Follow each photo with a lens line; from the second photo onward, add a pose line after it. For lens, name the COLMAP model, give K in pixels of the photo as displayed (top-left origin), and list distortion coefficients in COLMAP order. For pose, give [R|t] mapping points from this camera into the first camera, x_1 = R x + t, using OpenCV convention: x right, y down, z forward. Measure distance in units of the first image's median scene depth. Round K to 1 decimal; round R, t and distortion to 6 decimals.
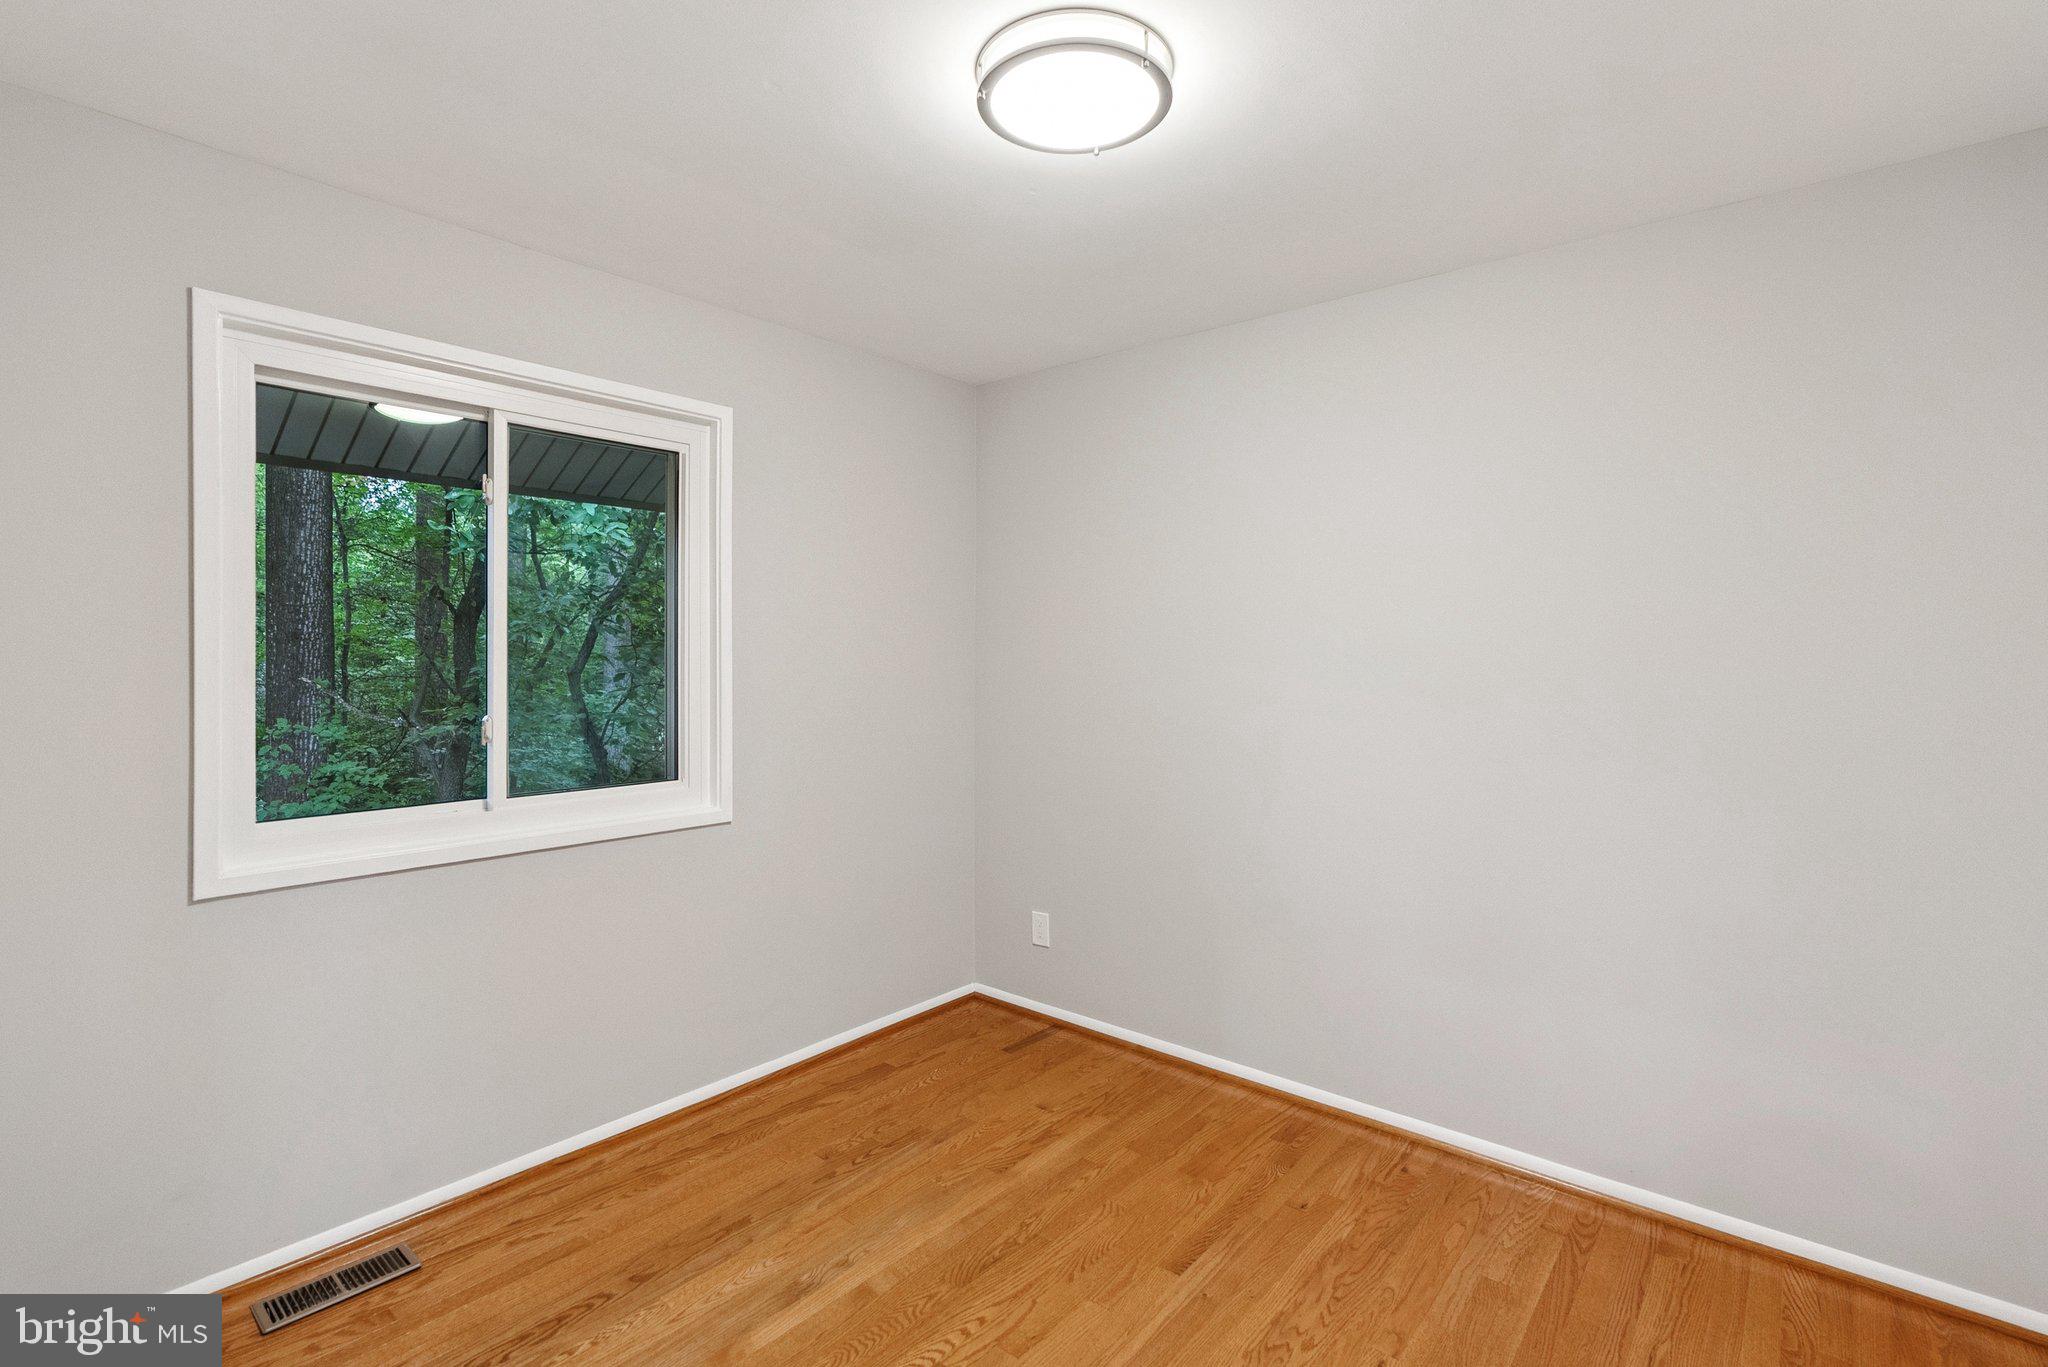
lens RADIAL K [[919.2, 0, 1019.4], [0, 919.2, 668.6], [0, 0, 1]] dist [0.001348, 0.000340]
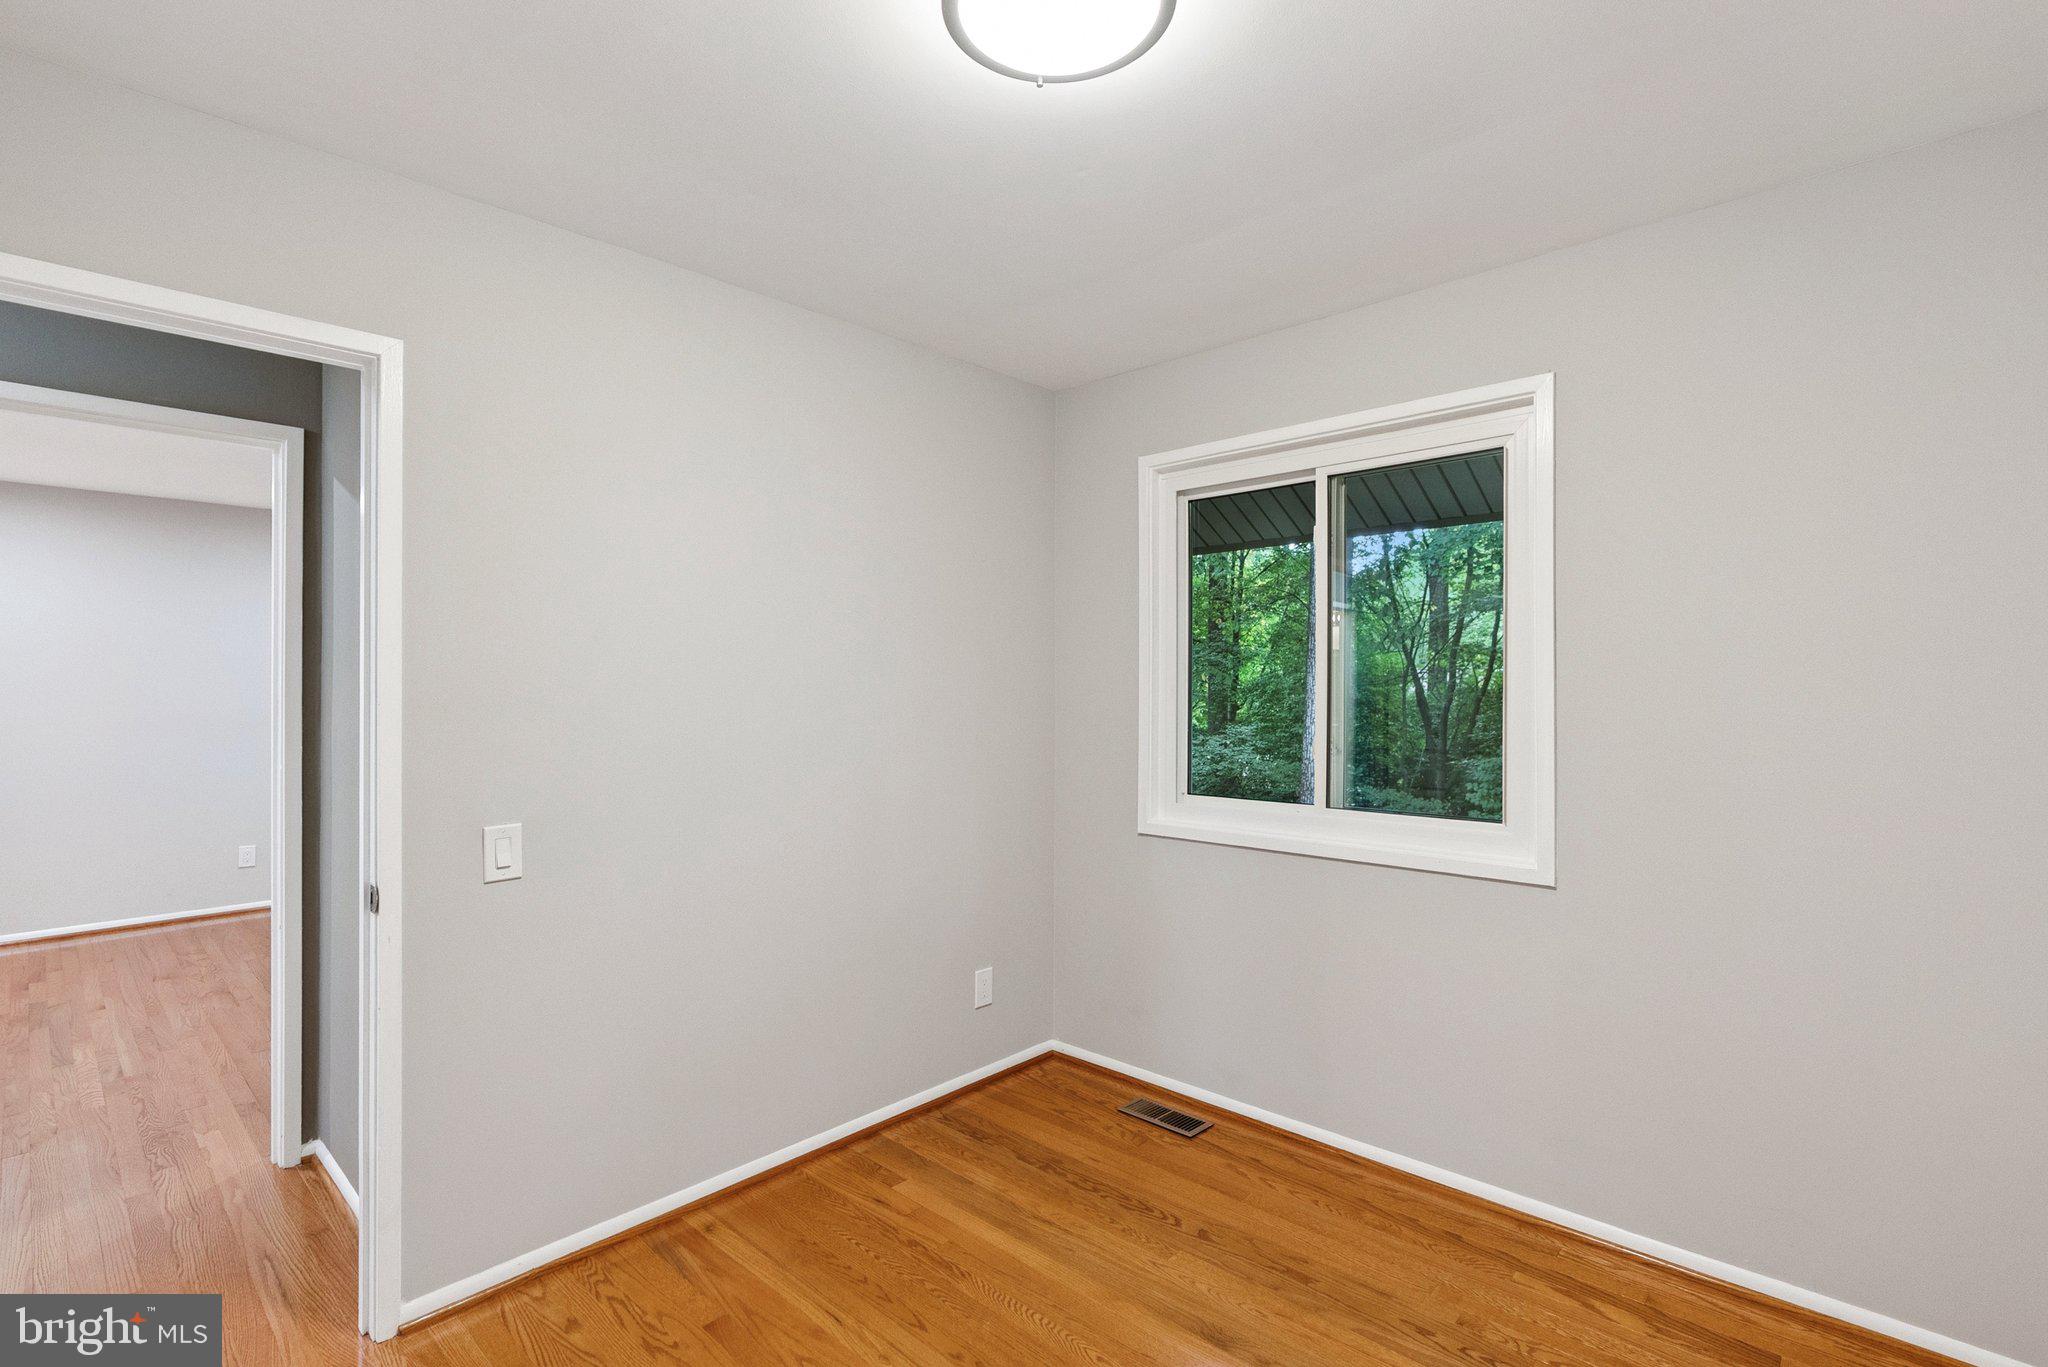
lens RADIAL K [[967.2, 0, 1027.9], [0, 967.2, 670.6], [0, 0, 1]] dist [-0.001166, 0.000188]
pose [[-0.035024, -0.007946, -0.999355, 0.663886], [-0.003542, 0.999963, -0.007826, -0.017356], [0.999380, 0.003266, -0.035051, 0.694250]]
